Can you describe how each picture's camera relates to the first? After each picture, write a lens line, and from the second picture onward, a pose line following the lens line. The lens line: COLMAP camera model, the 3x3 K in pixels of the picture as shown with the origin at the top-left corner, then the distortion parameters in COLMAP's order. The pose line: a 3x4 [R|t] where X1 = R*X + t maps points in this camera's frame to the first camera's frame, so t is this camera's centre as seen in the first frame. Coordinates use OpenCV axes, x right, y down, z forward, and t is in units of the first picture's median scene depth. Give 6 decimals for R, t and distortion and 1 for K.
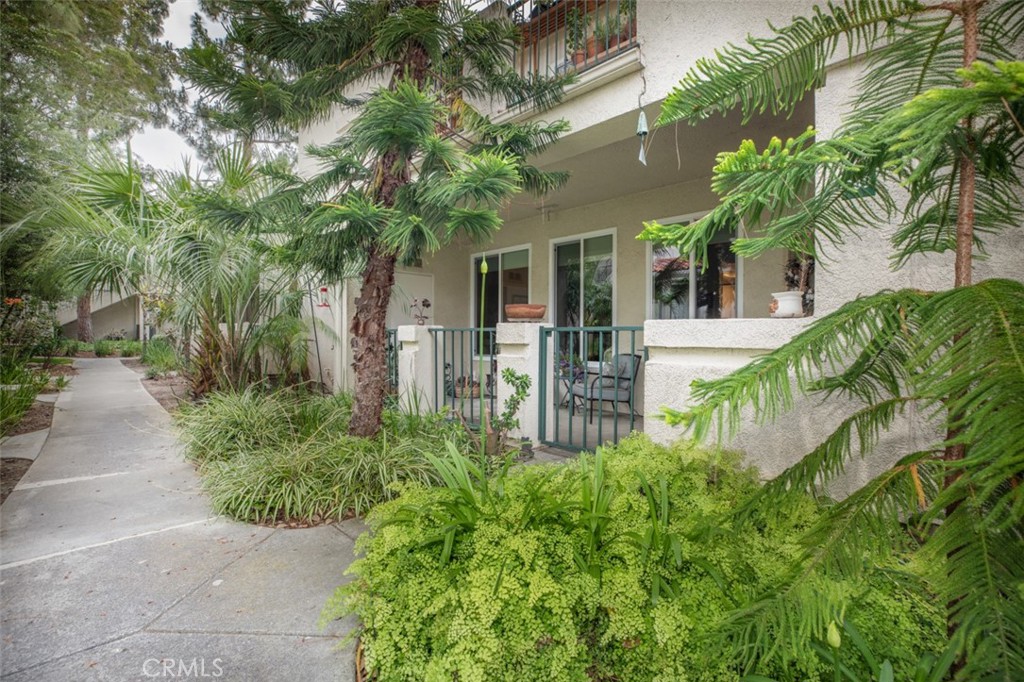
lens RADIAL K [[469.8, 0, 512.0], [0, 469.8, 341.0], [0, 0, 1]] dist [0.000897, 0.000078]
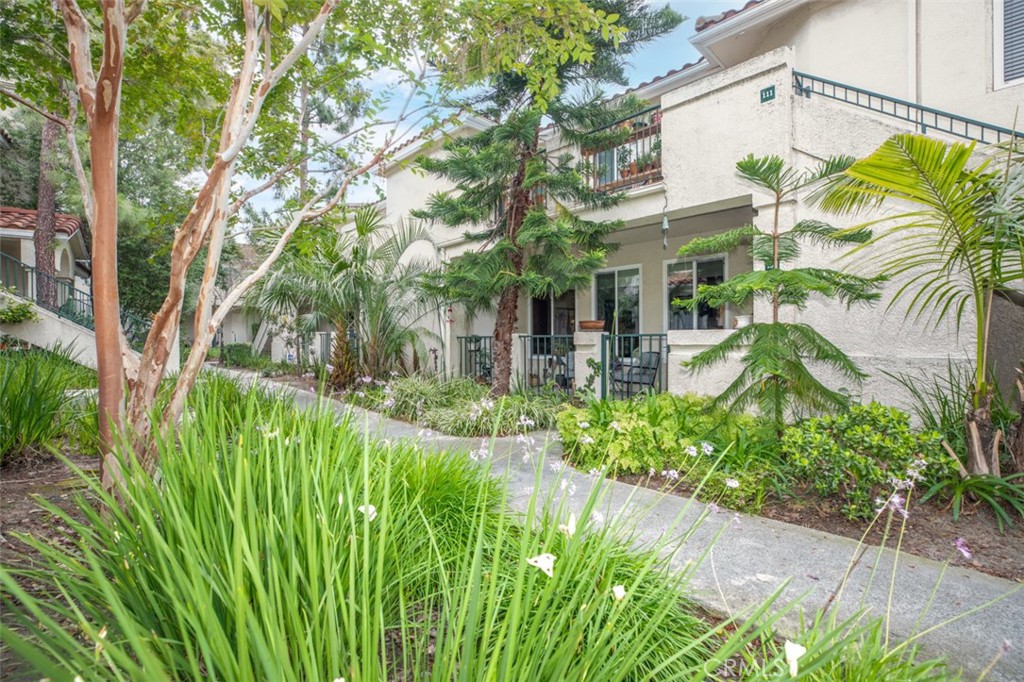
lens RADIAL K [[475.2, 0, 512.0], [0, 475.2, 341.0], [0, 0, 1]] dist [-0.000887, -0.000034]
pose [[0.999910, -0.006747, -0.011589, -0.175655], [0.006618, 0.999916, -0.011112, 0.007211], [0.011663, 0.011034, 0.999871, -0.495902]]
